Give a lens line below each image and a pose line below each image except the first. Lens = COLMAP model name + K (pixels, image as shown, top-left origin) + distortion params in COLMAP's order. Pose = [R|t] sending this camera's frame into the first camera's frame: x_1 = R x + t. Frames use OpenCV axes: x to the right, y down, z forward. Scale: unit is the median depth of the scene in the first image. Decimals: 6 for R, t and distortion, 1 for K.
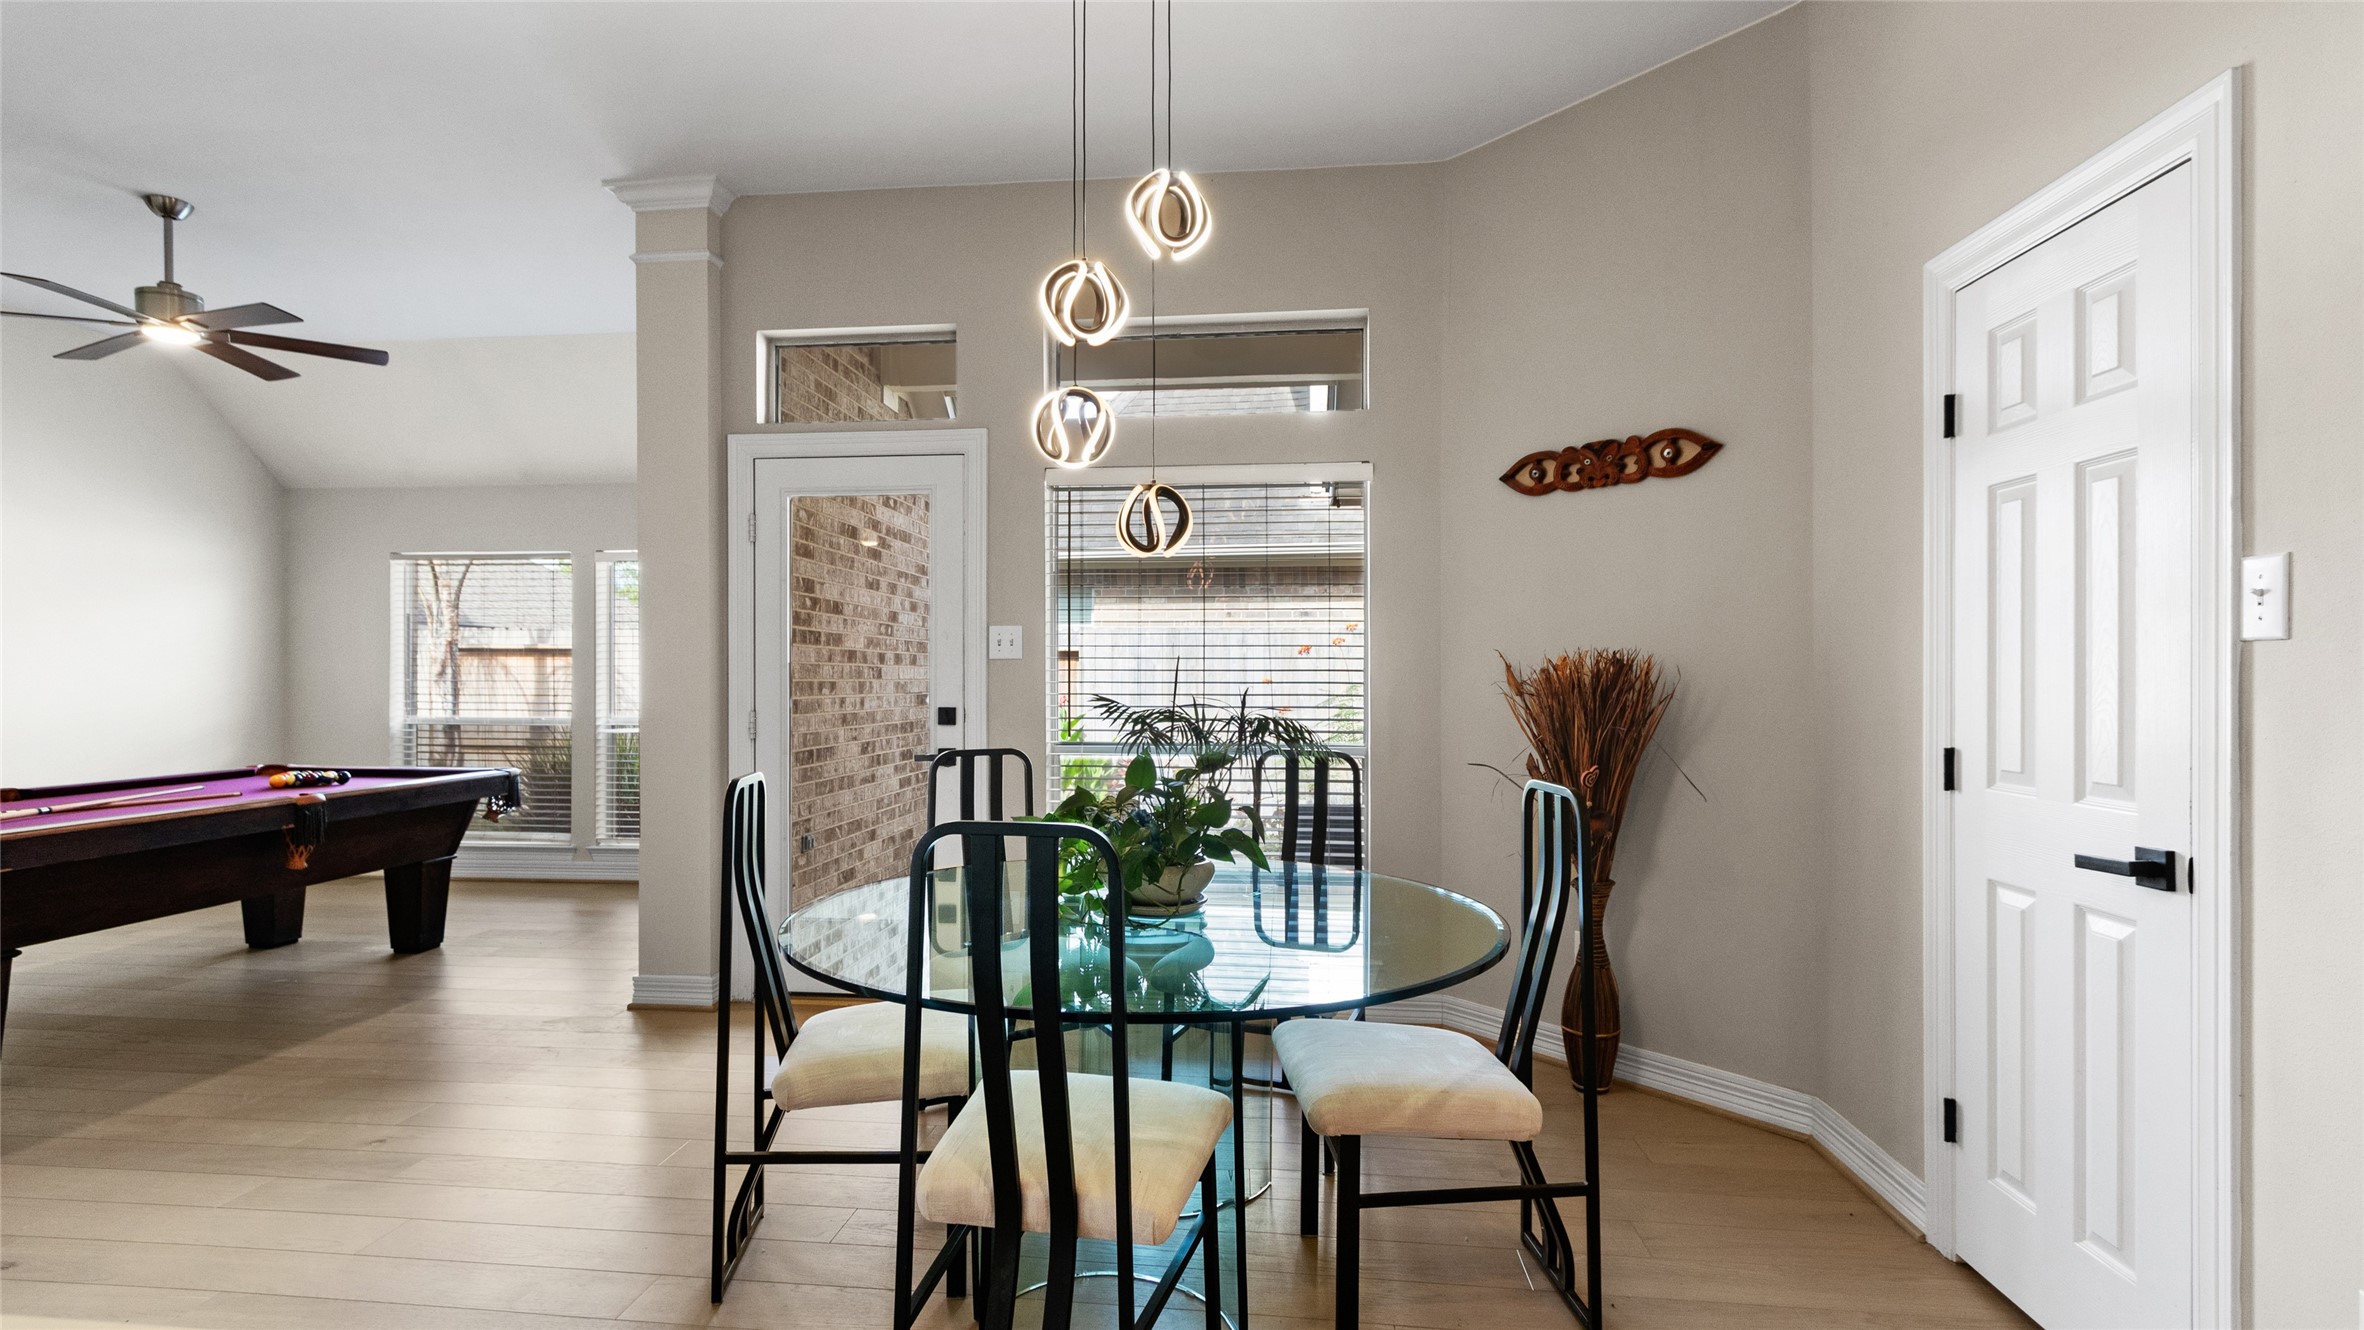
lens RADIAL K [[1116.6, 0, 1171.2], [0, 1116.6, 677.5], [0, 0, 1]] dist [0.001306, -0.000124]
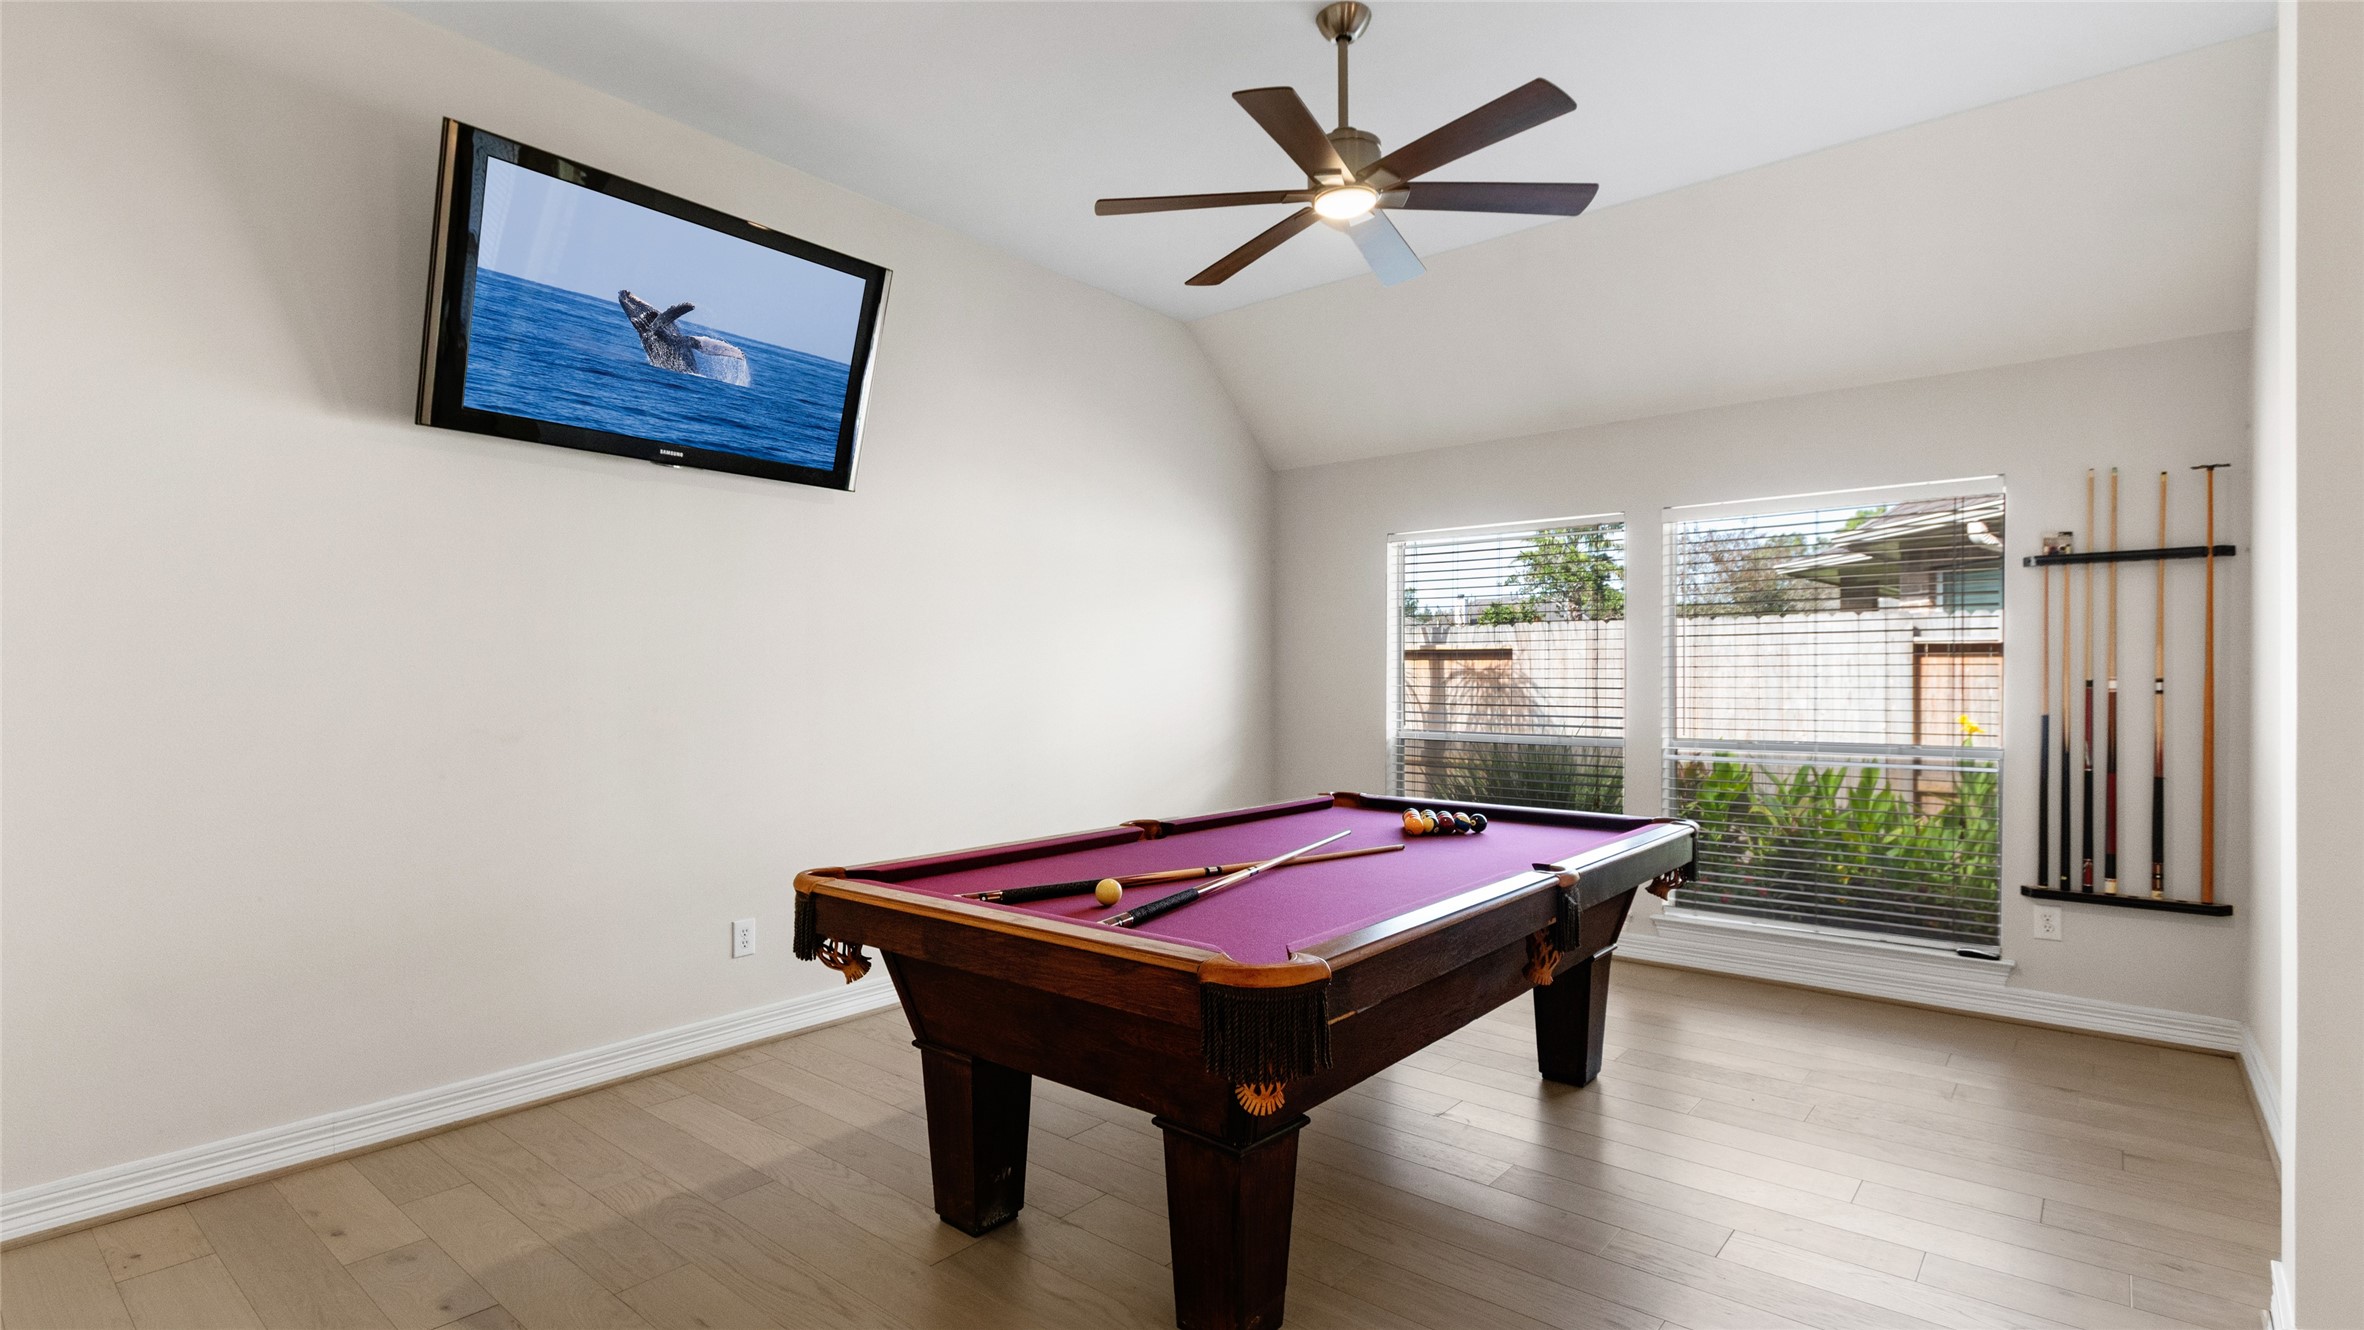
lens RADIAL K [[1116.6, 0, 1171.2], [0, 1116.6, 677.5], [0, 0, 1]] dist [0.001306, -0.000124]
pose [[0.825399, 0.004272, -0.564534, -0.399841], [-0.007494, 0.999966, -0.003390, 0.000812], [0.564501, 0.007029, 0.825403, 0.239450]]
